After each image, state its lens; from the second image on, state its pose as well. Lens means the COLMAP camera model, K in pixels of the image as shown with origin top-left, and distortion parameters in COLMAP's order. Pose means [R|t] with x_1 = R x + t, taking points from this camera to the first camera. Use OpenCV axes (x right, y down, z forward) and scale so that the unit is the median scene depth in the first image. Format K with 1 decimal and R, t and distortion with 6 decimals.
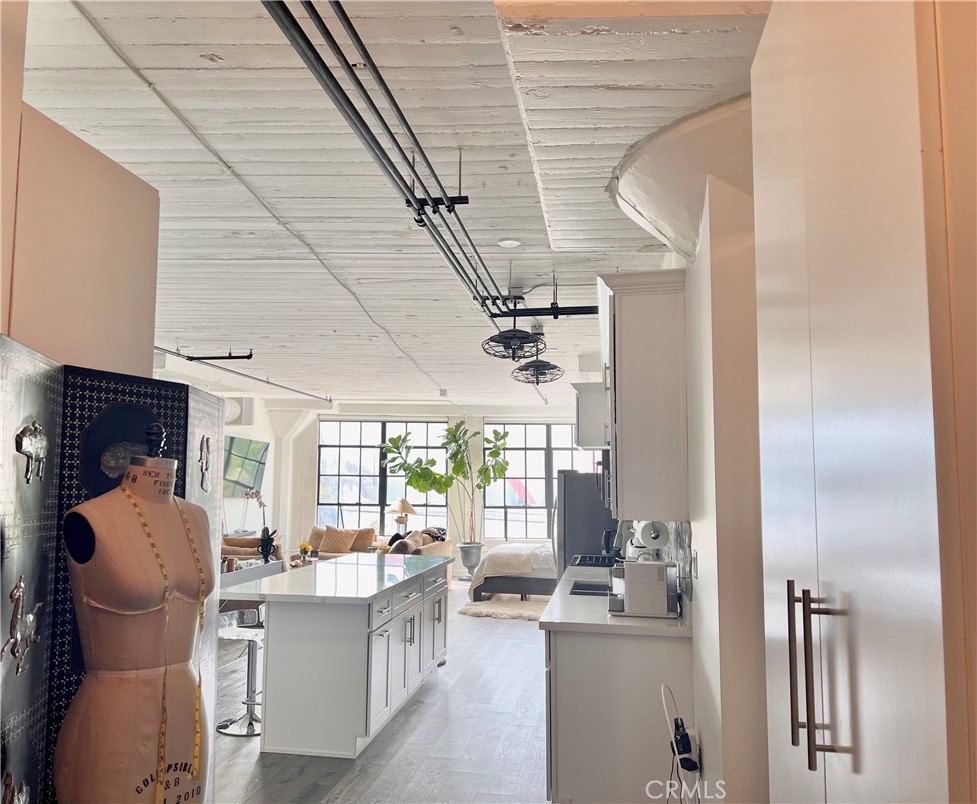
lens RADIAL K [[804.1, 0, 439.6], [0, 804.1, 409.0], [0, 0, 1]] dist [0.089613, -0.005367]
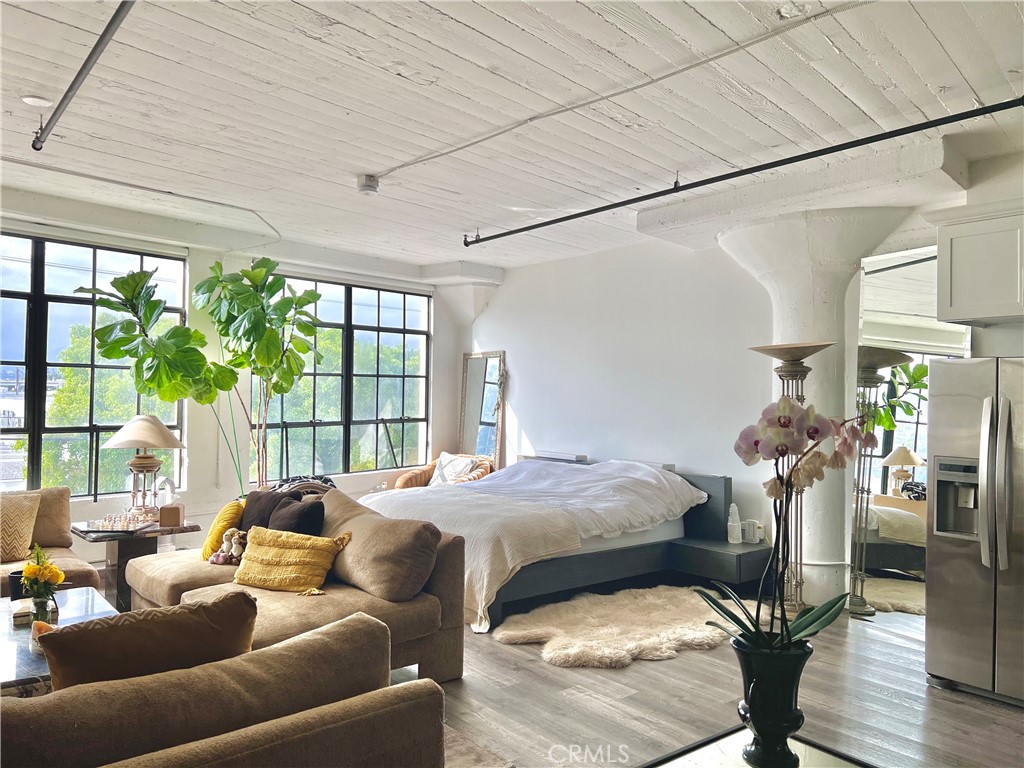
lens RADIAL K [[772.7, 0, 513.5], [0, 772.7, 384.0], [0, 0, 1]] dist [0.063494, -0.074106]
pose [[0.638203, 0.007018, 0.769836, -0.238181], [-0.076971, 0.995530, 0.054735, 0.052943], [-0.766011, -0.094187, 0.635890, 0.550606]]
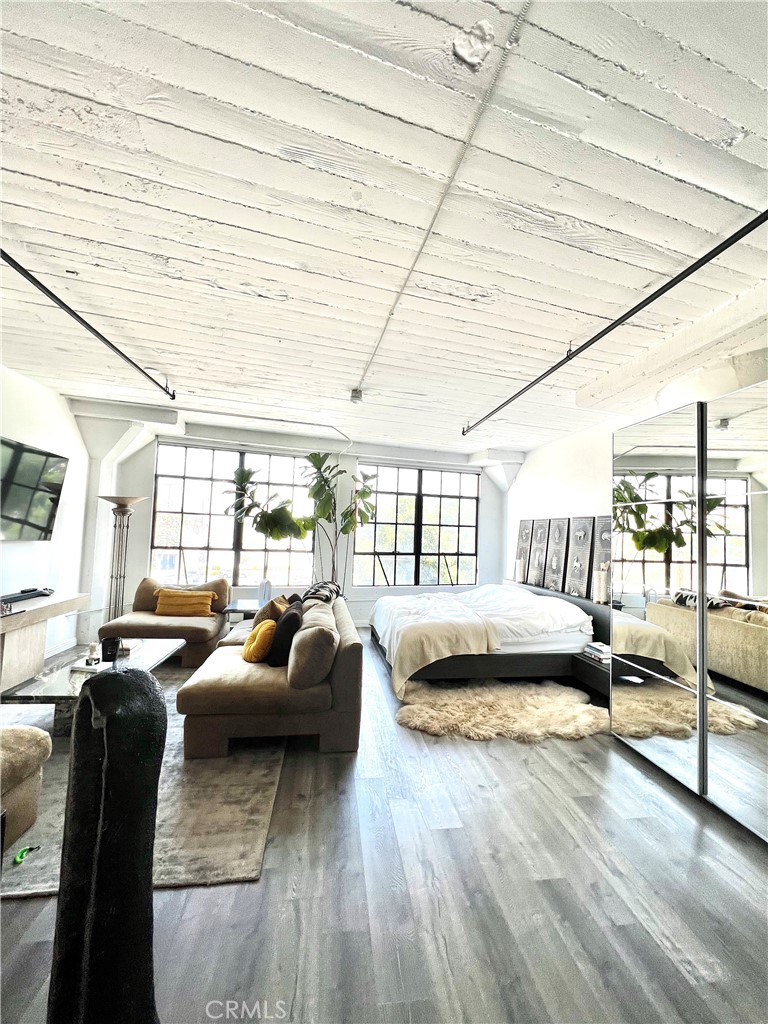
lens RADIAL K [[414.0, 0, 383.0], [0, 414.0, 511.8], [0, 0, 1]] dist [0.004463, -0.001750]
pose [[0.943859, 0.040631, 0.327842, -0.072660], [-0.057889, 0.997394, 0.043050, 0.053086], [-0.325238, -0.059611, 0.943751, 0.555194]]
